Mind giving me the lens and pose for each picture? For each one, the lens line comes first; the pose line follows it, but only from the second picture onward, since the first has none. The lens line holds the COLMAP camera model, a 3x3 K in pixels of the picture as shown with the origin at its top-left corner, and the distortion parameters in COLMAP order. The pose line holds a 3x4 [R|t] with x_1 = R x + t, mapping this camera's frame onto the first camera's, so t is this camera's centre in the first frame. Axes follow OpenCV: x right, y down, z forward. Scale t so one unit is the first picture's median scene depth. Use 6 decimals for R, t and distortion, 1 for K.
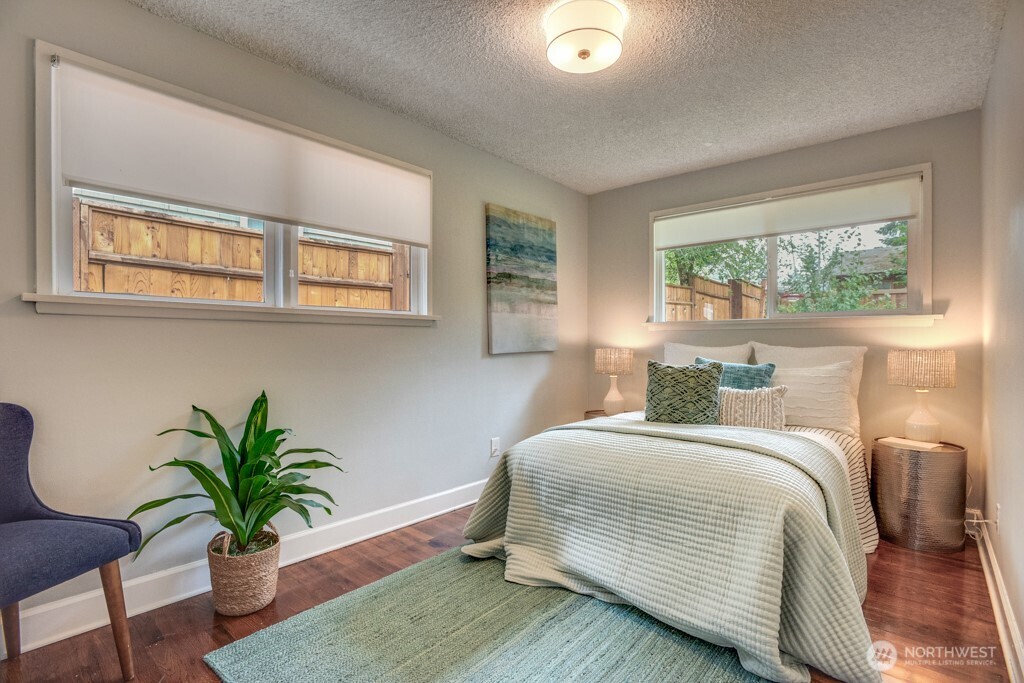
lens RADIAL K [[494.0, 0, 506.2], [0, 494.0, 339.8], [0, 0, 1]] dist [0.000215, 0.000076]
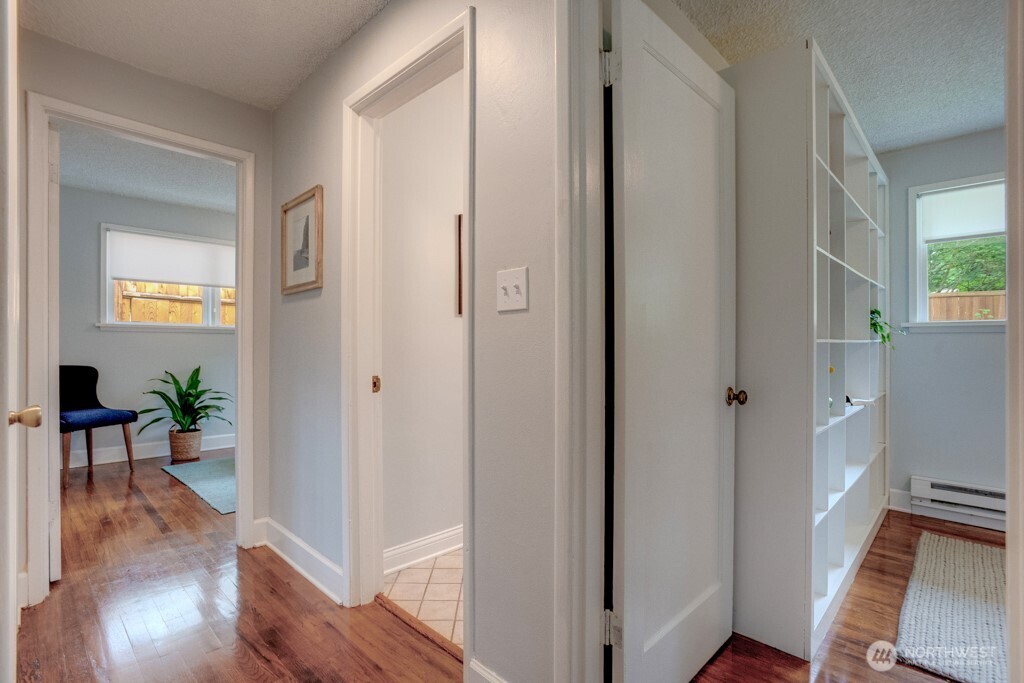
lens RADIAL K [[494.0, 0, 519.2], [0, 494.0, 340.1], [0, 0, 1]] dist [0.000215, 0.000076]
pose [[0.999376, 0.014205, -0.032347, 1.022343], [-0.014239, 0.999898, -0.000803, -0.026614], [0.032332, 0.001263, 0.999476, -1.167699]]
